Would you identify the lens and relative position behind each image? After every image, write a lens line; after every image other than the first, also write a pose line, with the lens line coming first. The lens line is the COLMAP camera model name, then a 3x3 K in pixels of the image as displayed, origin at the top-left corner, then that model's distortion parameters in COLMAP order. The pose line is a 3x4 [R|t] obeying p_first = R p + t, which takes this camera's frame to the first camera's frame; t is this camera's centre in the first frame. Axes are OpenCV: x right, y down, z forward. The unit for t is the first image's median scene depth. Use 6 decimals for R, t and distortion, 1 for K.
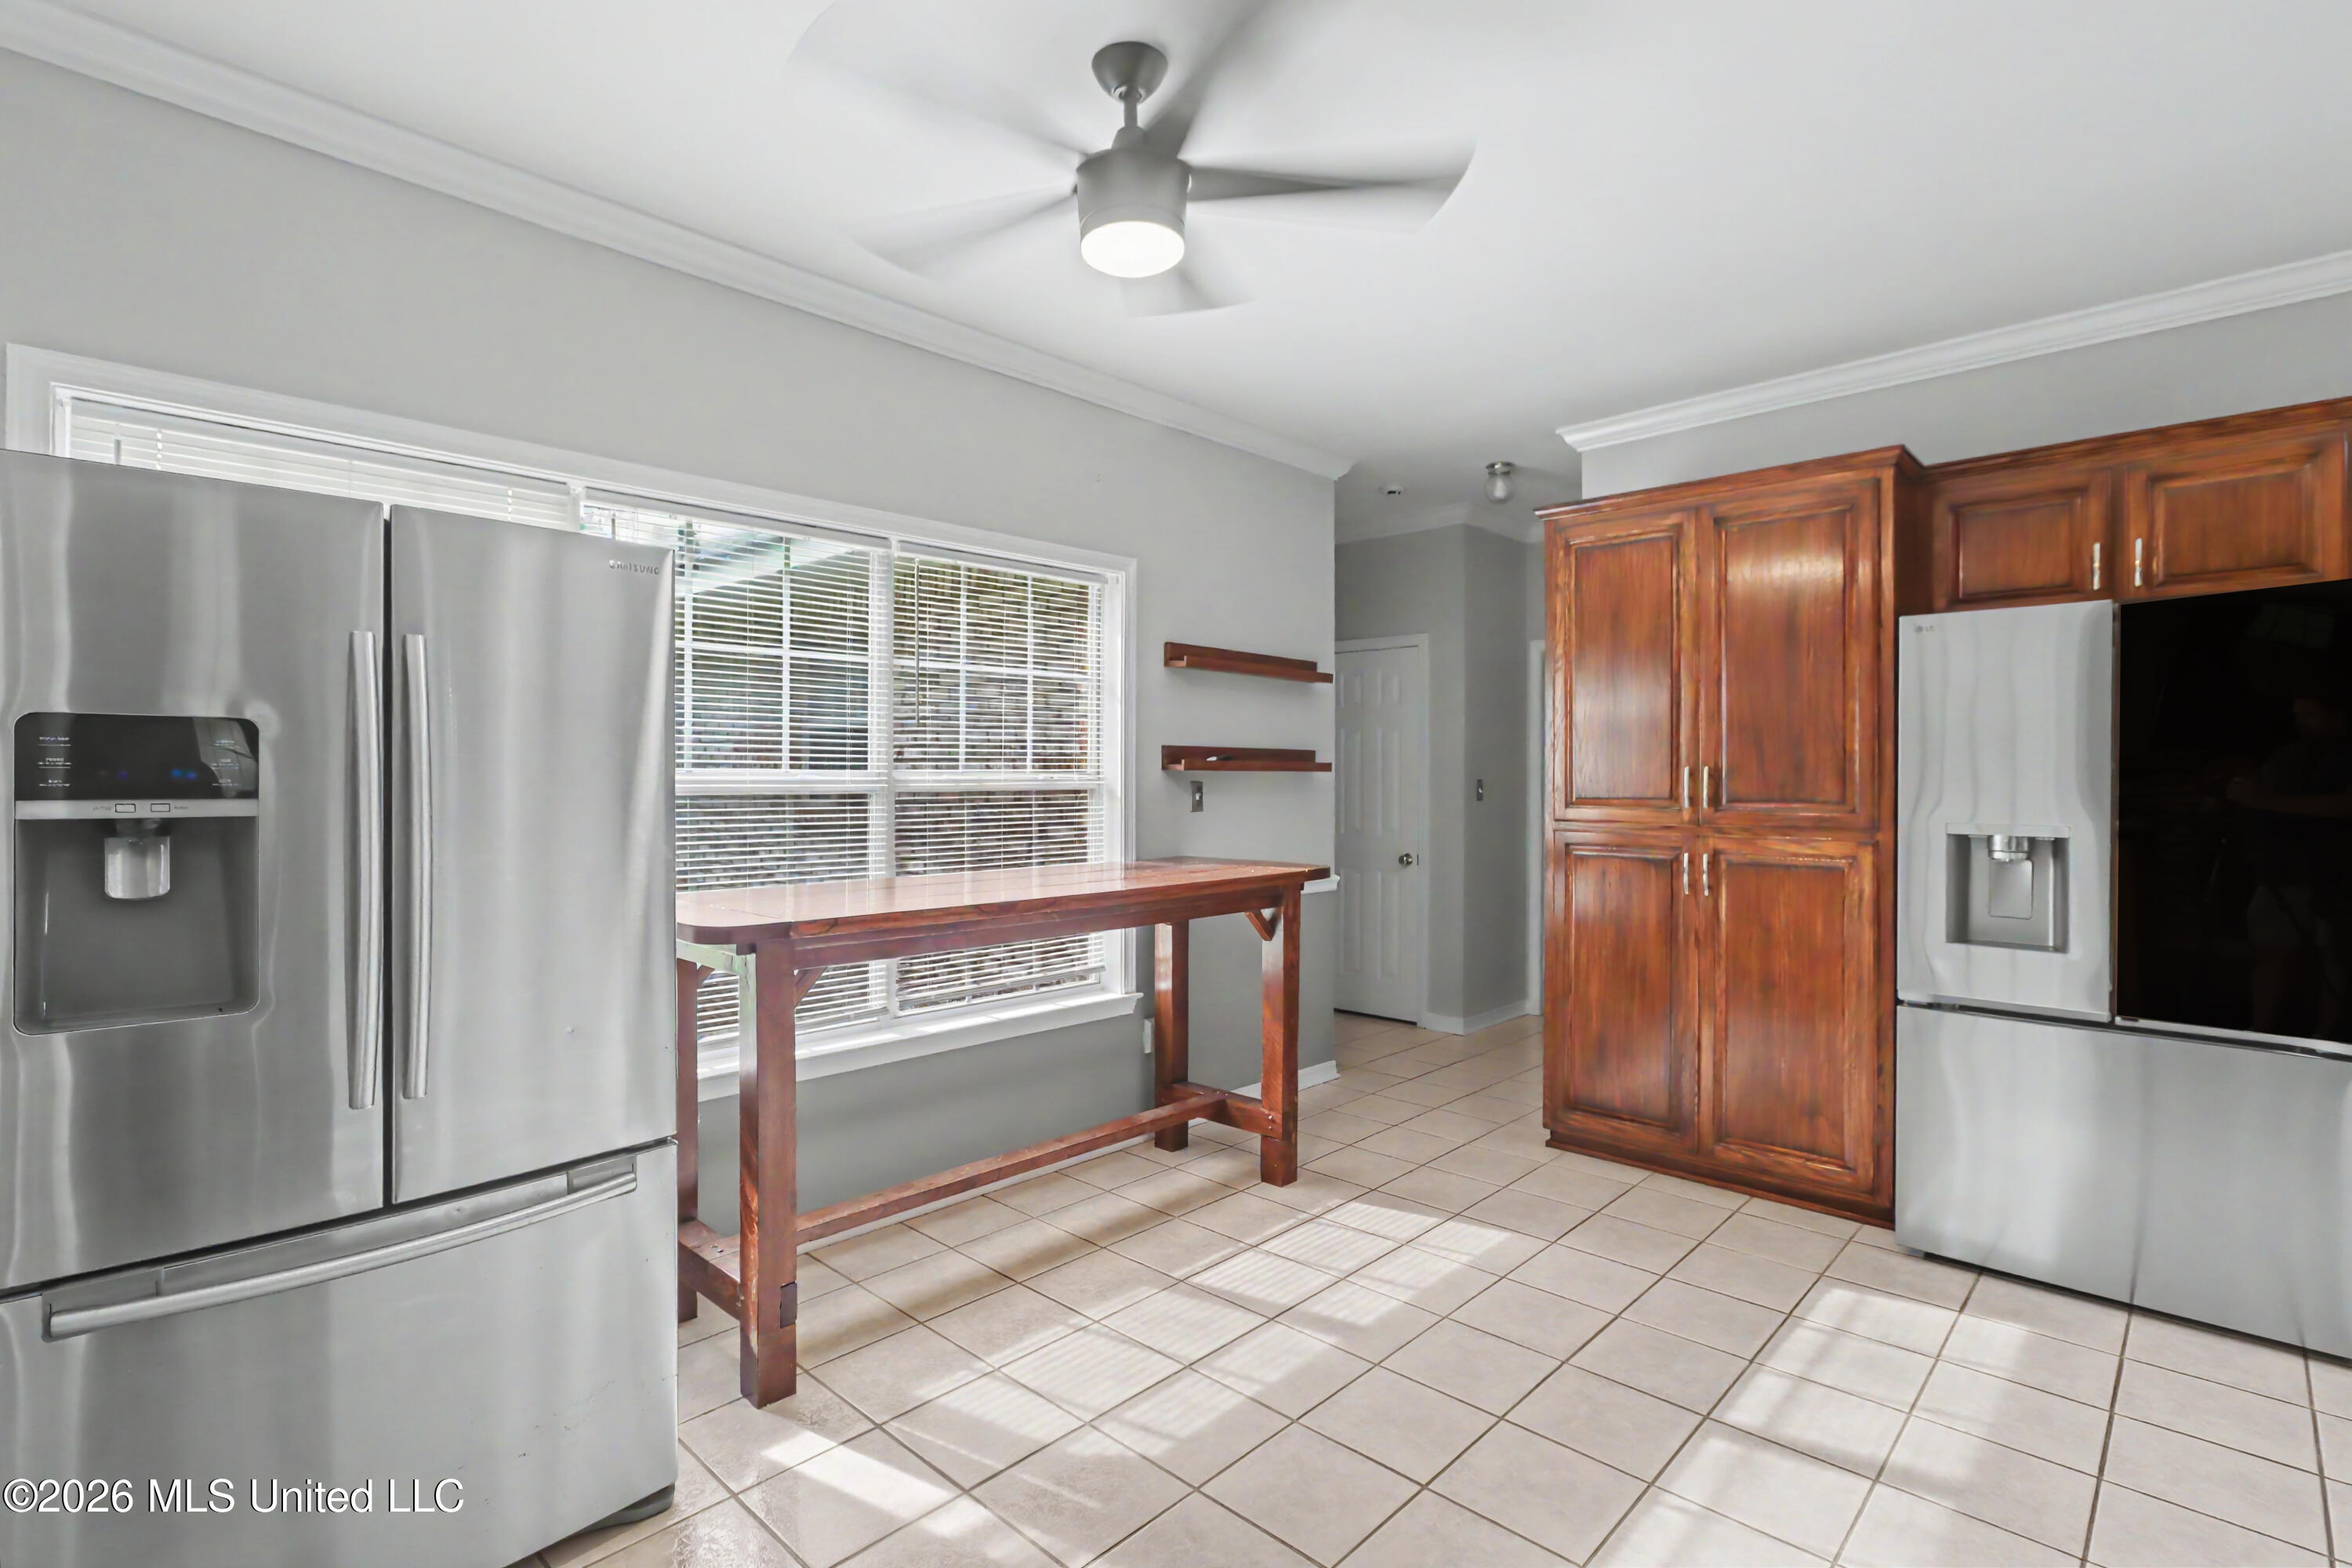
lens RADIAL K [[1112.4, 0, 1162.2], [0, 1112.4, 778.8], [0, 0, 1]] dist [-0.012030, 0.003277]
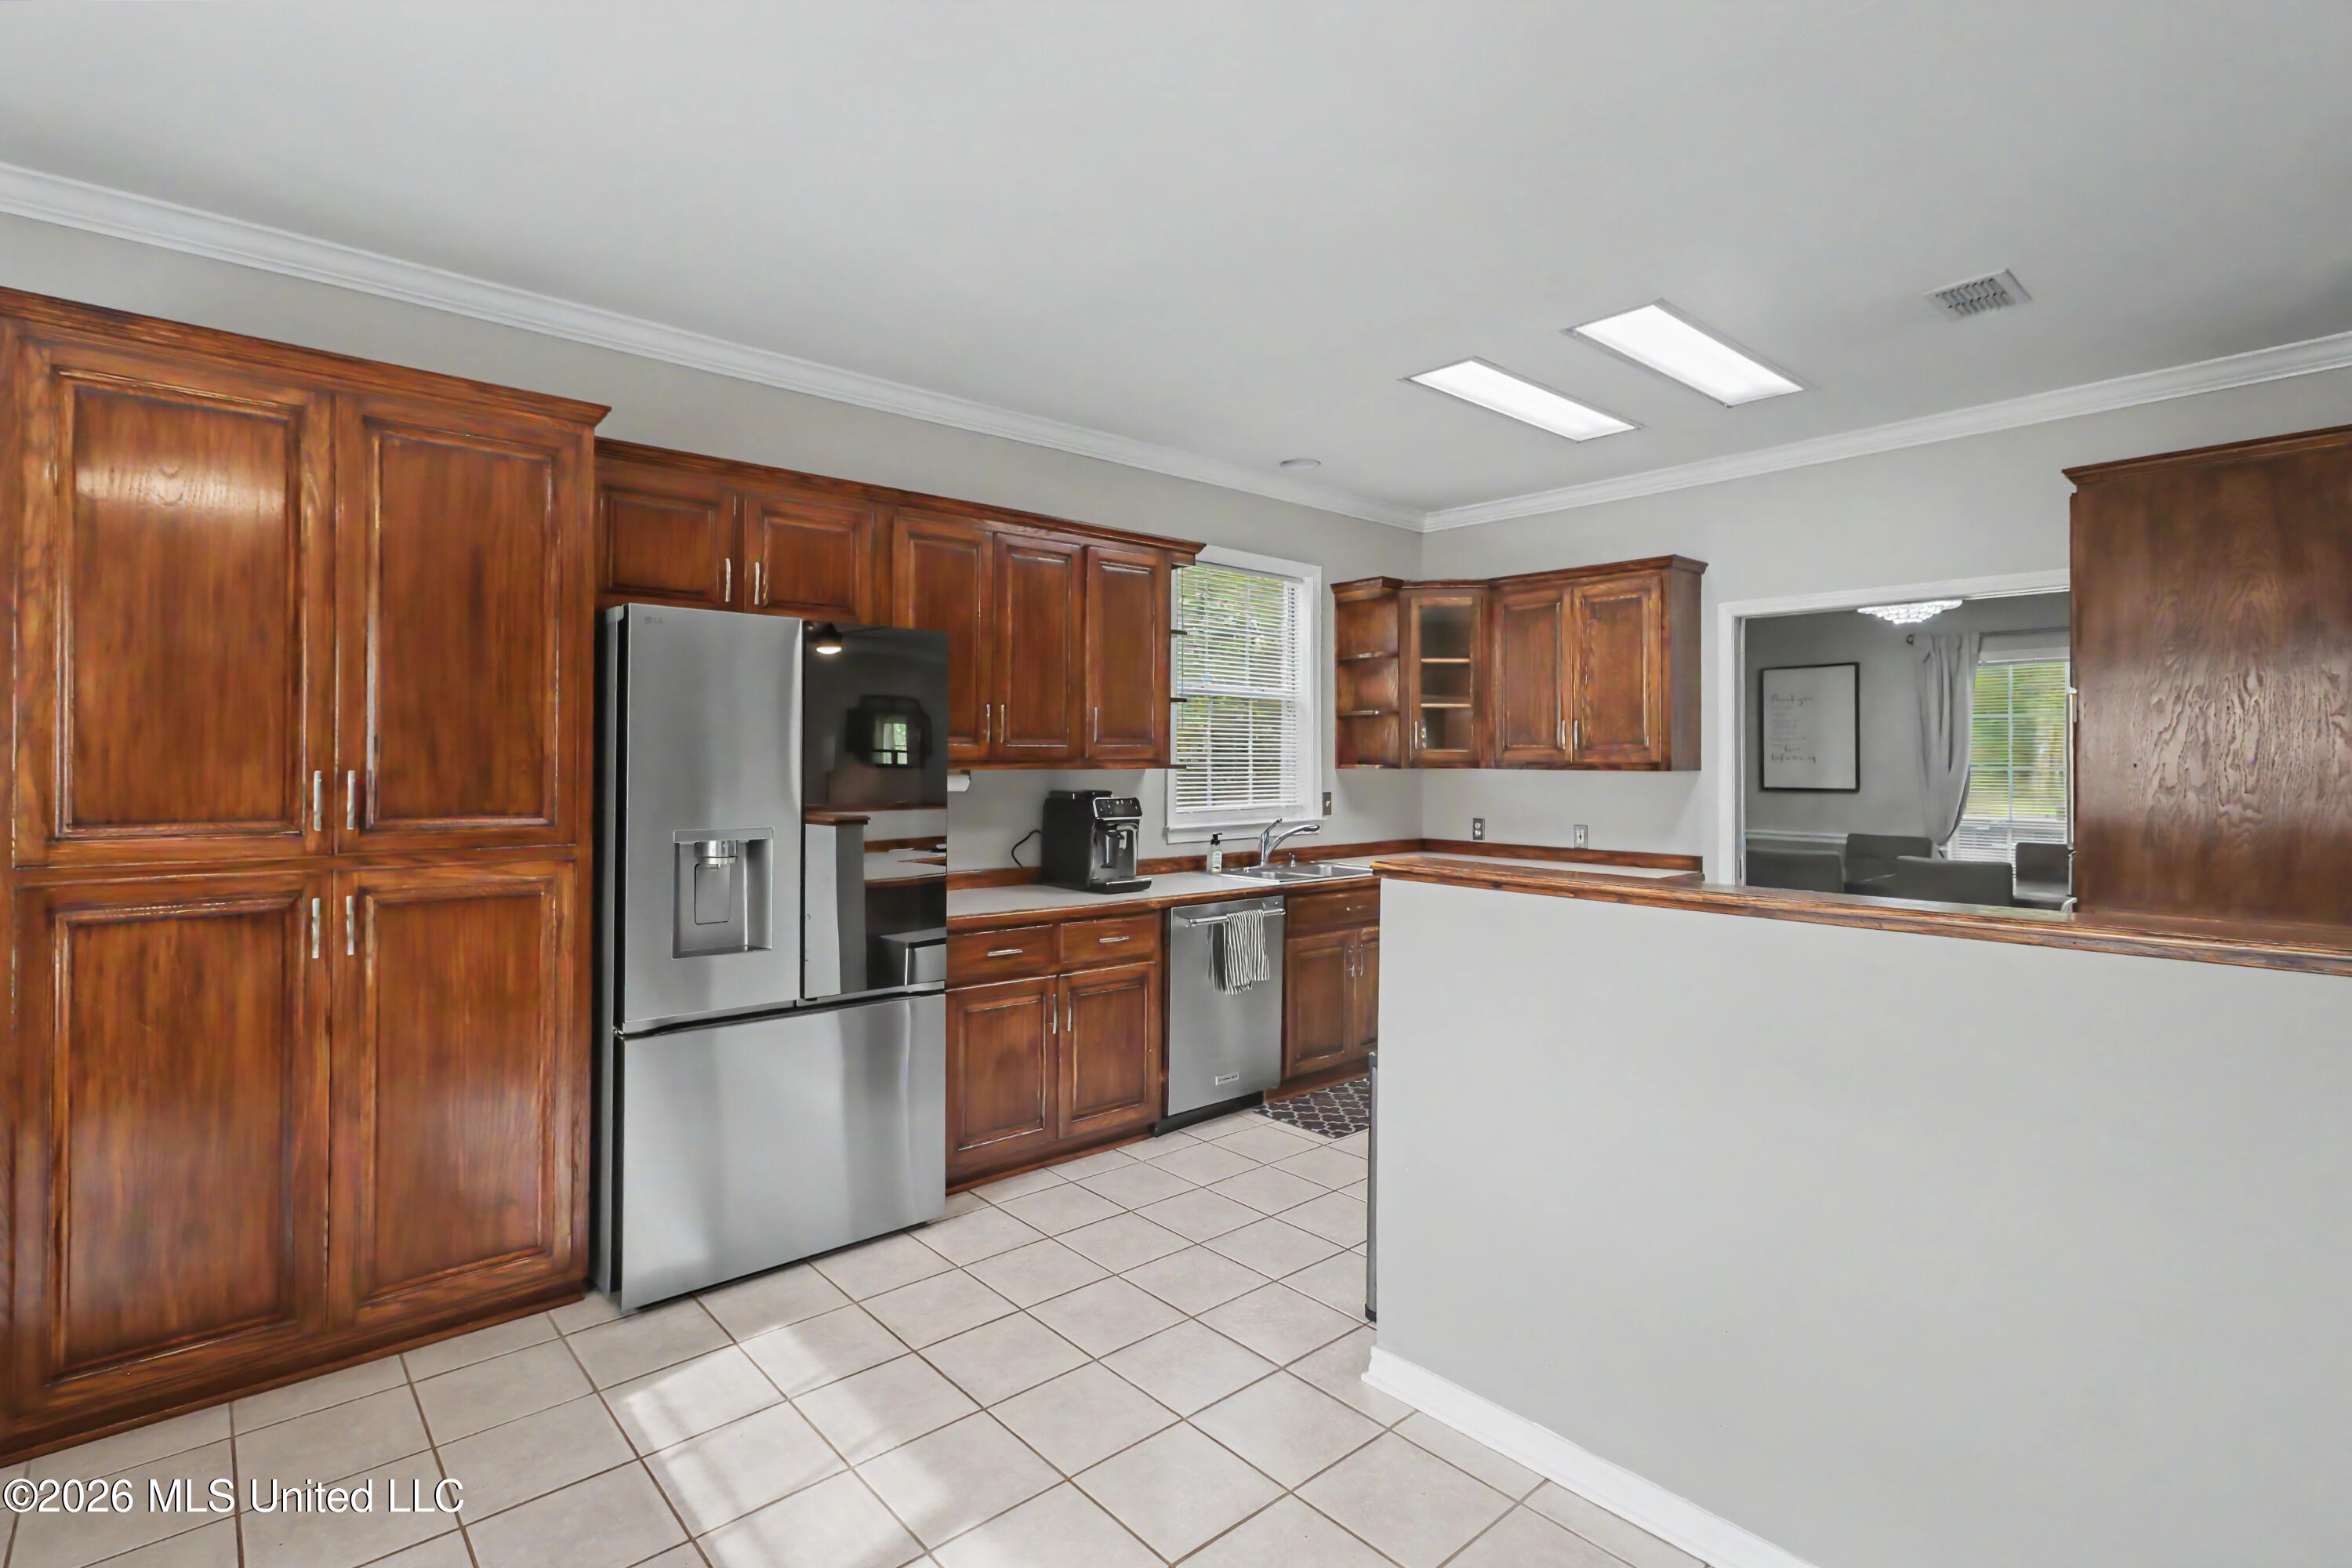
lens RADIAL K [[1112.4, 0, 1145.1], [0, 1112.4, 754.5], [0, 0, 1]] dist [-0.012030, 0.003277]
pose [[0.076840, 0.002325, 0.997041, -0.168404], [-0.003808, 0.999991, -0.002039, -0.022030], [-0.997036, -0.003640, 0.076849, 0.467457]]
